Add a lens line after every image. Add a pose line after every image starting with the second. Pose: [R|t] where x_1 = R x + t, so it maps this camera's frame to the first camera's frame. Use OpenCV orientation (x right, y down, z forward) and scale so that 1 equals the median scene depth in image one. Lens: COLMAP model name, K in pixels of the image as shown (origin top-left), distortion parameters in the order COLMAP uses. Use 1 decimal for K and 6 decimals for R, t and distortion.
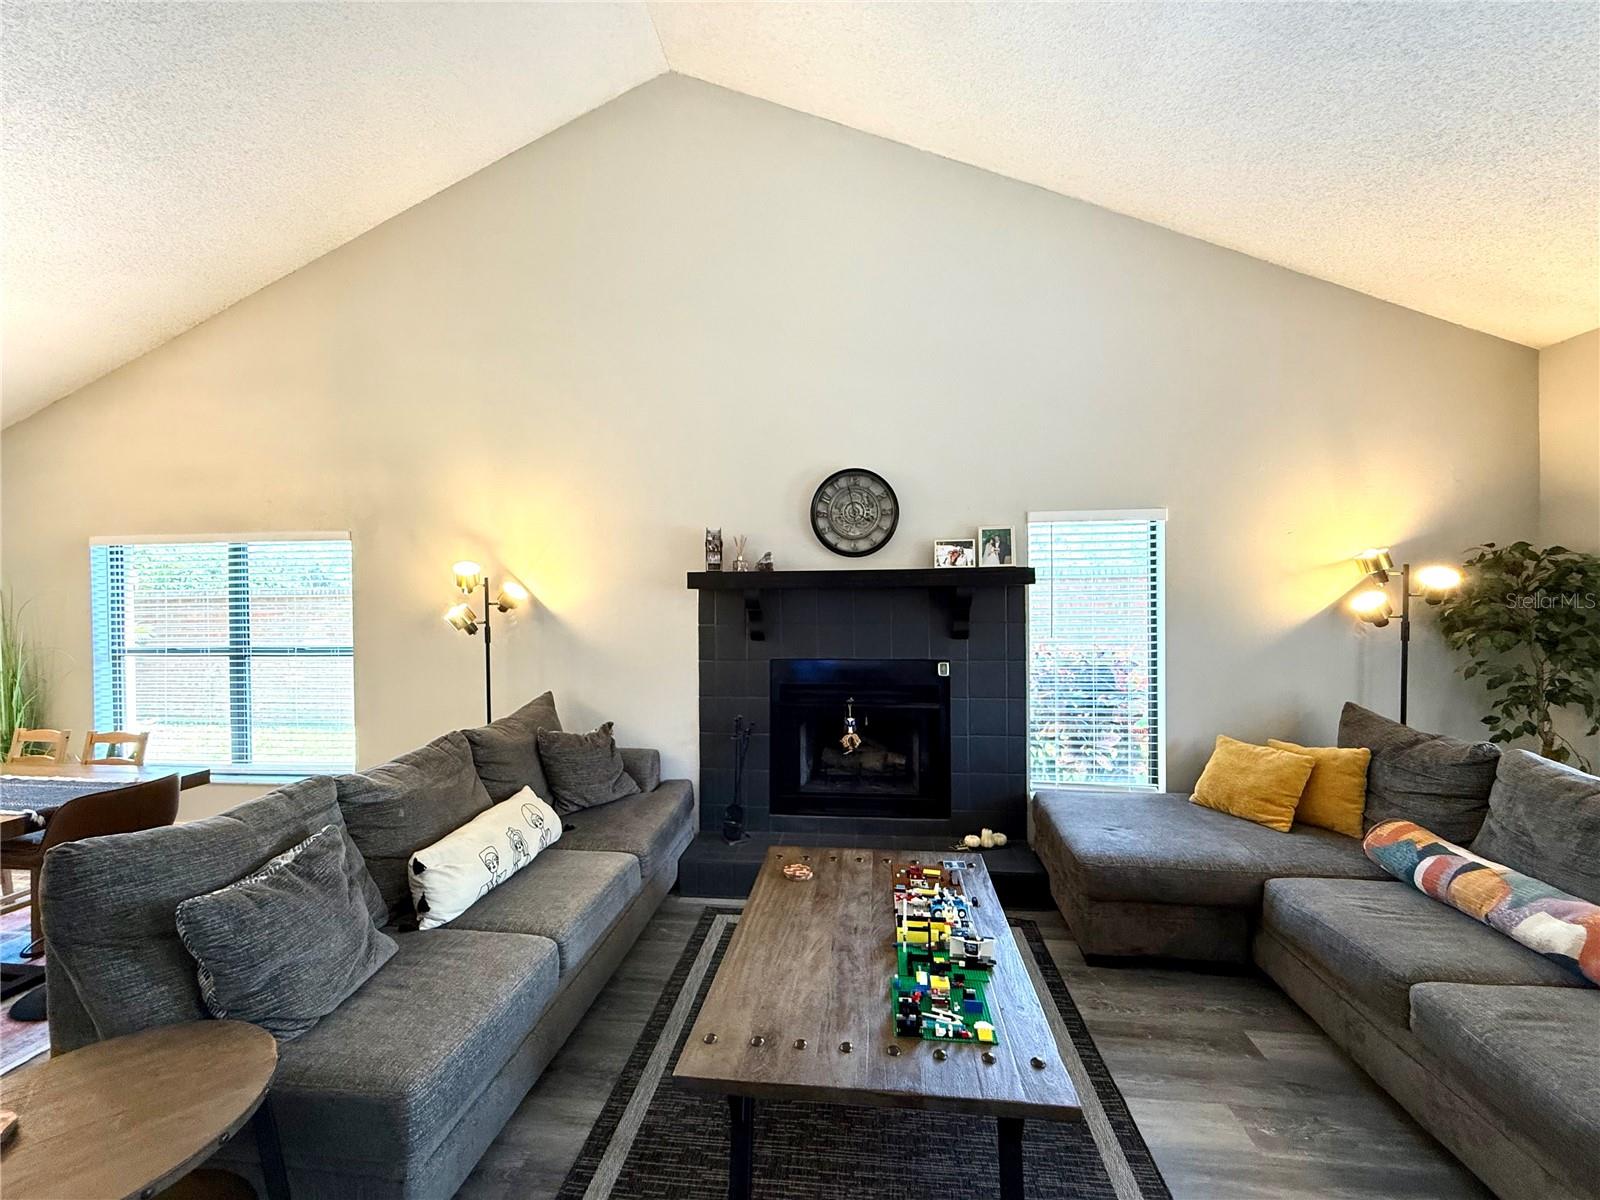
lens RADIAL K [[640.5, 0, 800.0], [0, 640.5, 600.0], [0, 0, 1]] dist [-0.001387, 0.000348]
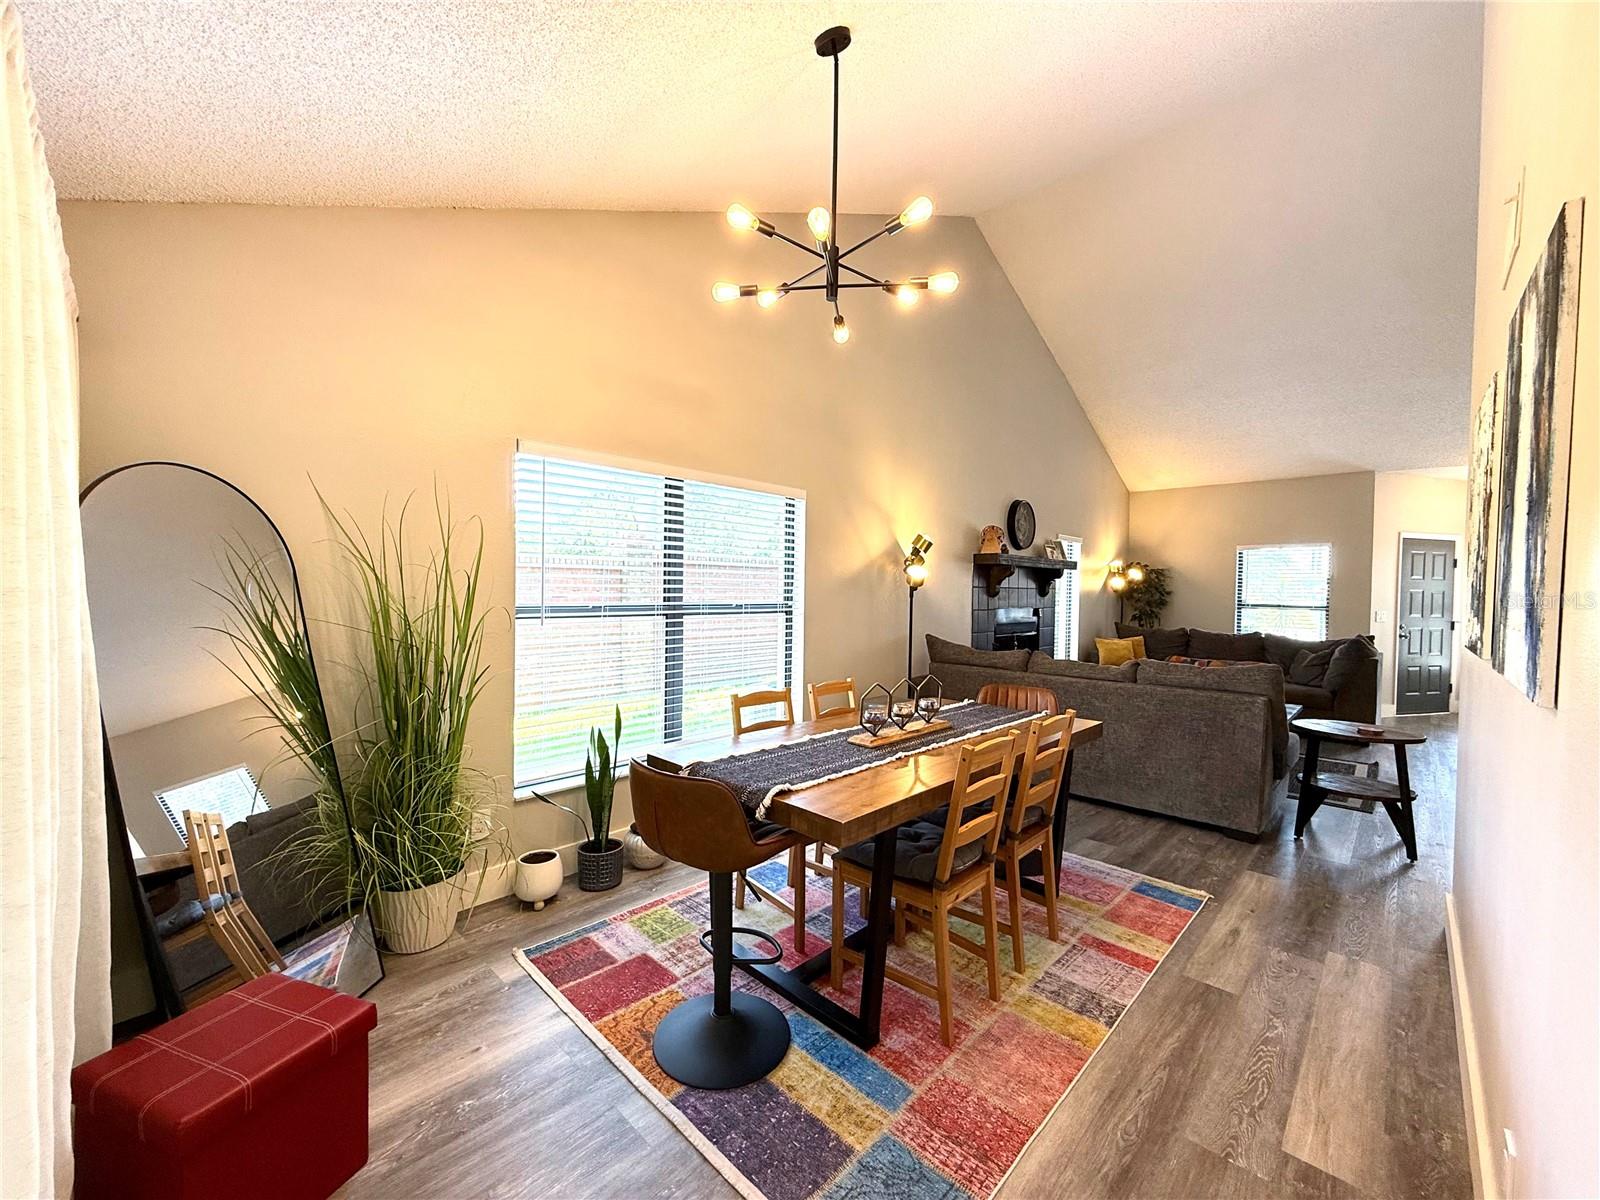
lens RADIAL K [[640.5, 0, 800.0], [0, 640.5, 600.0], [0, 0, 1]] dist [-0.001387, 0.000348]
pose [[0.599976, 0.005470, 0.799999, -1.690504], [-0.015632, 0.999866, 0.004887, 0.071503], [-0.799865, -0.015438, 0.599981, 0.418710]]
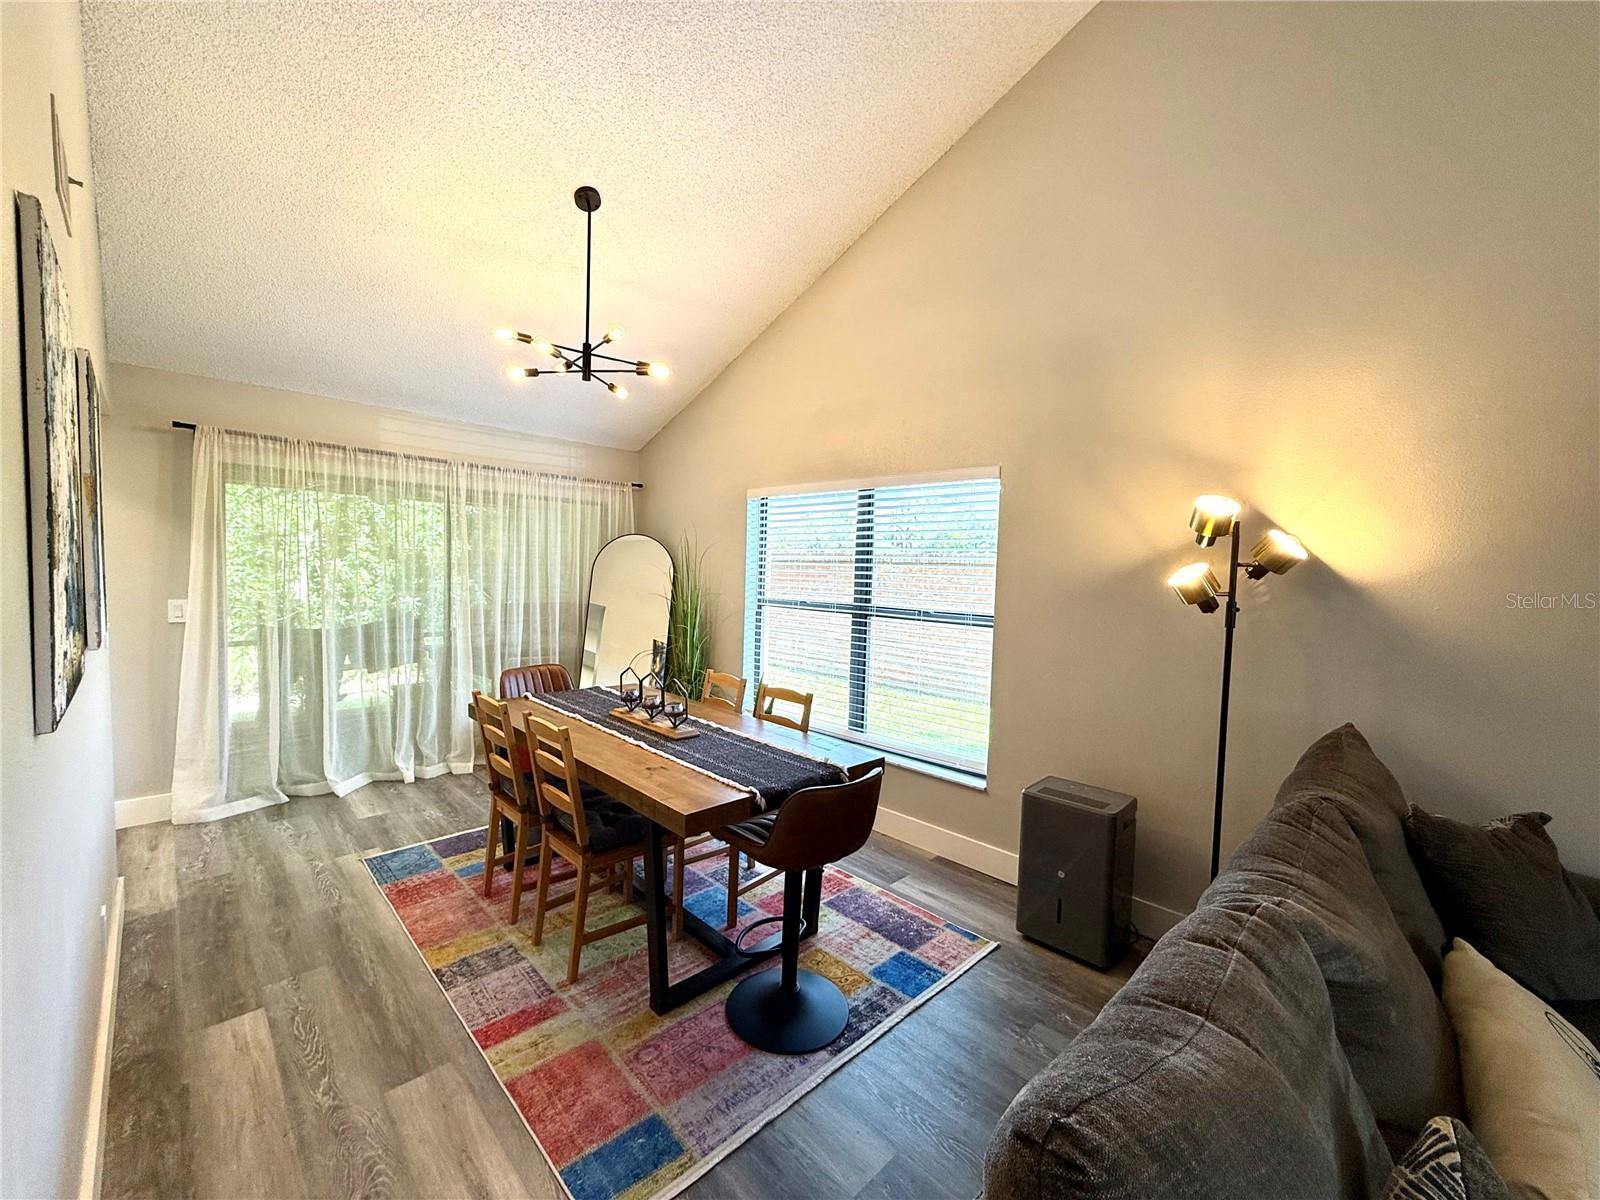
lens RADIAL K [[640.5, 0, 800.0], [0, 640.5, 600.0], [0, 0, 1]] dist [-0.001387, 0.000348]
pose [[0.786500, 0.066806, -0.613967, -0.447448], [-0.046297, 0.997713, 0.049255, 0.029656], [0.615853, -0.010315, 0.787794, 0.261577]]
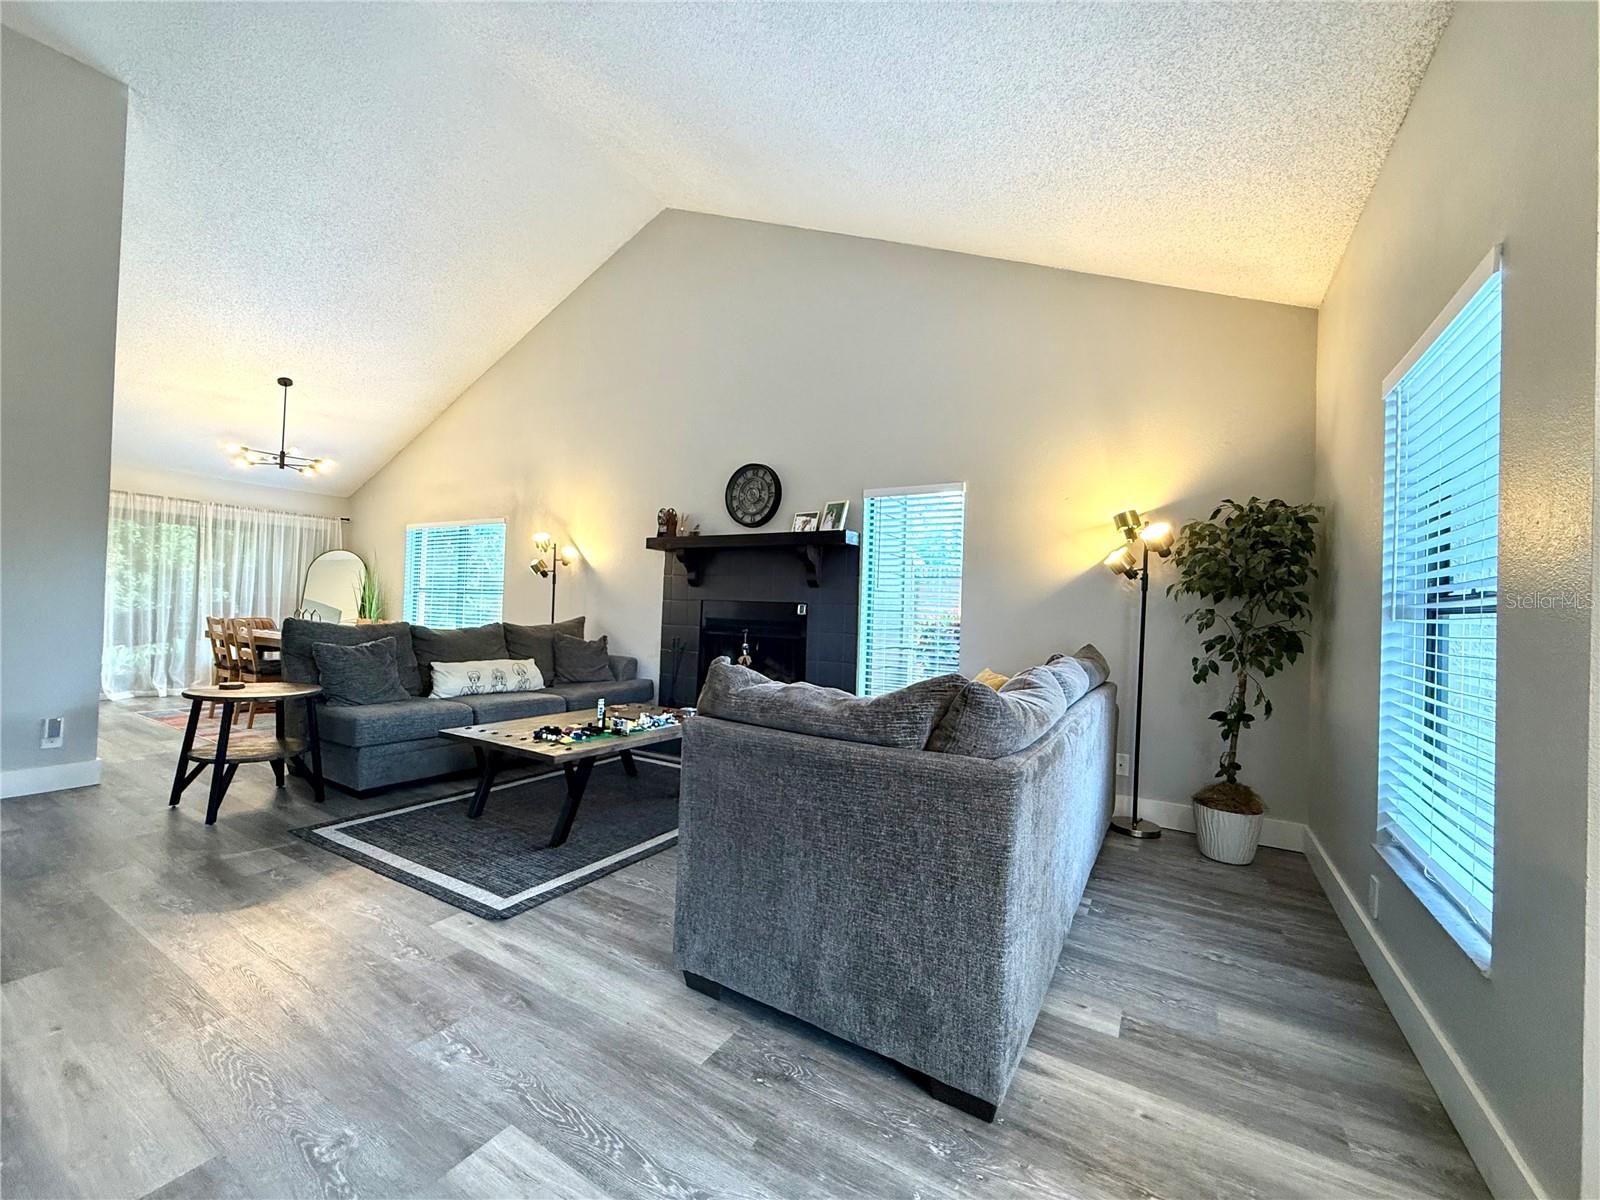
lens RADIAL K [[647.6, 0, 792.0], [0, 647.6, 596.1], [0, 0, 1]] dist [-0.001649, 0.000750]
pose [[0.909044, 0.032050, -0.415466, 0.743626], [-0.045985, 0.998664, -0.023577, 0.109928], [0.414155, 0.040538, 0.909303, -0.228947]]
